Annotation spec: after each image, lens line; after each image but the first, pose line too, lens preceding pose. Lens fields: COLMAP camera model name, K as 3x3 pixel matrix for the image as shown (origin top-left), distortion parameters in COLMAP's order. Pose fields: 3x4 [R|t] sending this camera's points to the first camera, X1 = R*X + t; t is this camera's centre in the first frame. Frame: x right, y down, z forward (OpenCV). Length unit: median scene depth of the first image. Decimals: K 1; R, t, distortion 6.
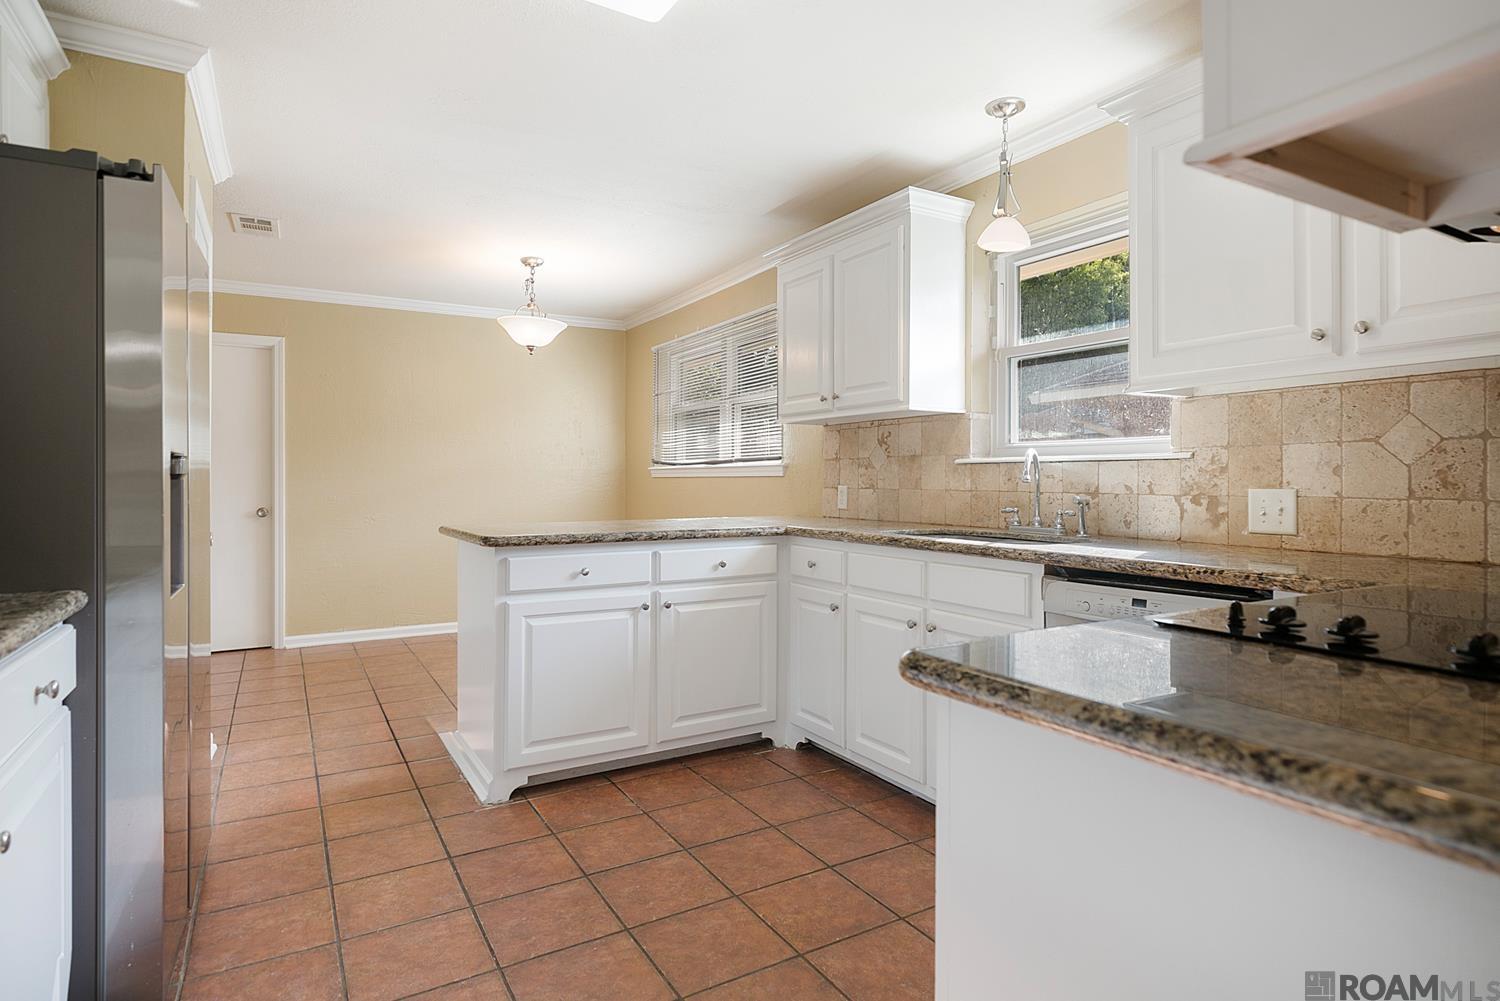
lens RADIAL K [[807.2, 0, 750.2], [0, 807.2, 490.1], [0, 0, 1]] dist [-0.000189, 0.000007]
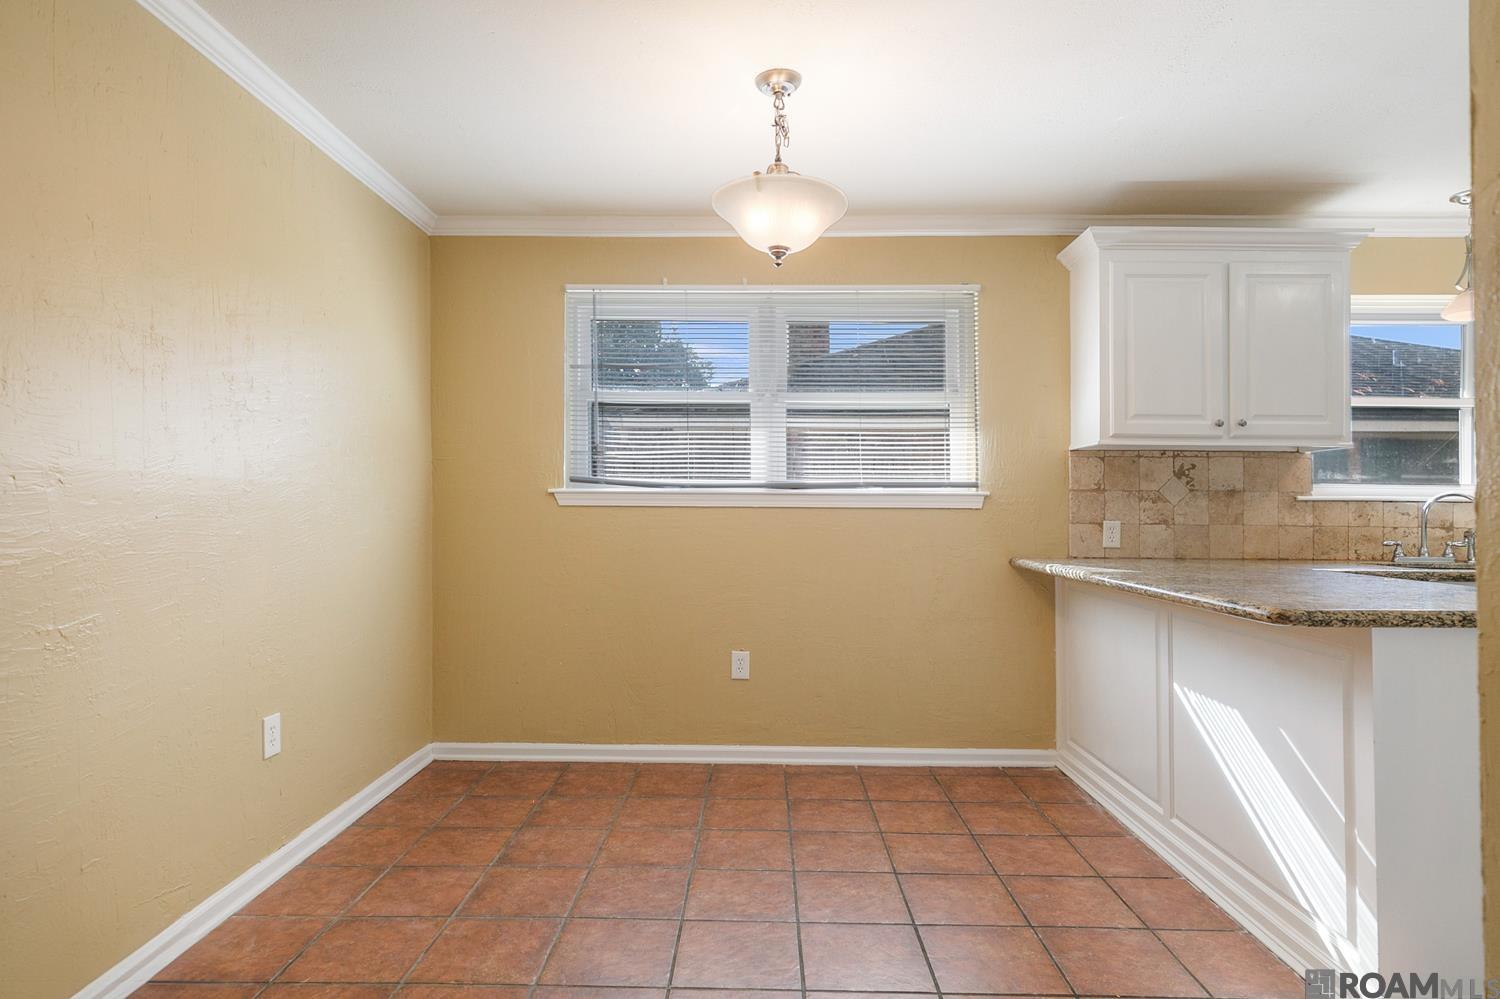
lens RADIAL K [[807.2, 0, 747.2], [0, 807.2, 504.7], [0, 0, 1]] dist [-0.000189, 0.000007]
pose [[0.514912, 0.007777, 0.857208, -0.895283], [0.003568, 0.999931, -0.011215, -0.016010], [-0.857236, 0.008833, 0.514848, 0.952942]]
